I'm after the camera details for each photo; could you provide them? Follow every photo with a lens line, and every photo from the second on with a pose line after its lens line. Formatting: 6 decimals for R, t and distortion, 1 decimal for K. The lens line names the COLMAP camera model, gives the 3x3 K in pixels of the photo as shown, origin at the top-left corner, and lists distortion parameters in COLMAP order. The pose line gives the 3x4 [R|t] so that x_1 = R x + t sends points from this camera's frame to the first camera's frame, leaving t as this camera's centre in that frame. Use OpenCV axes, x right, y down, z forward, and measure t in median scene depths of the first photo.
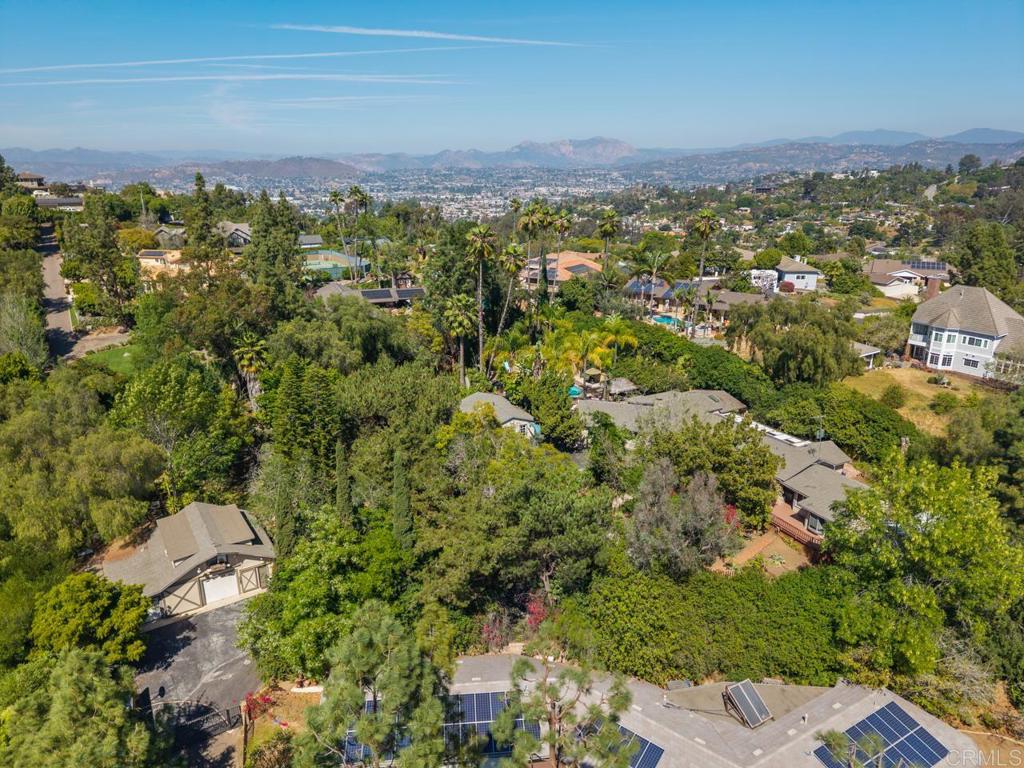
lens RADIAL K [[685.1, 0, 509.6], [0, 685.1, 383.7], [0, 0, 1]] dist [0.020409, -0.014064]
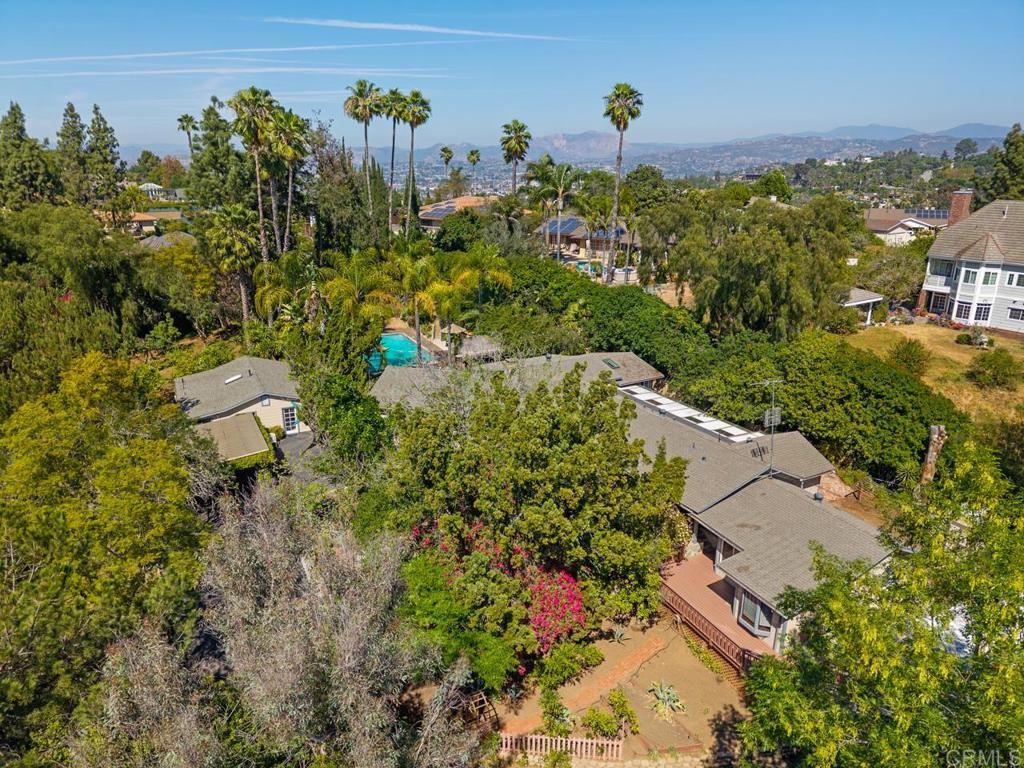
lens RADIAL K [[685.1, 0, 515.9], [0, 685.1, 385.1], [0, 0, 1]] dist [0.020409, -0.014064]
pose [[0.999867, 0.000037, 0.016312, 0.176411], [-0.000159, 0.999972, 0.007502, 0.031587], [-0.016312, -0.007503, 0.999839, 0.346171]]
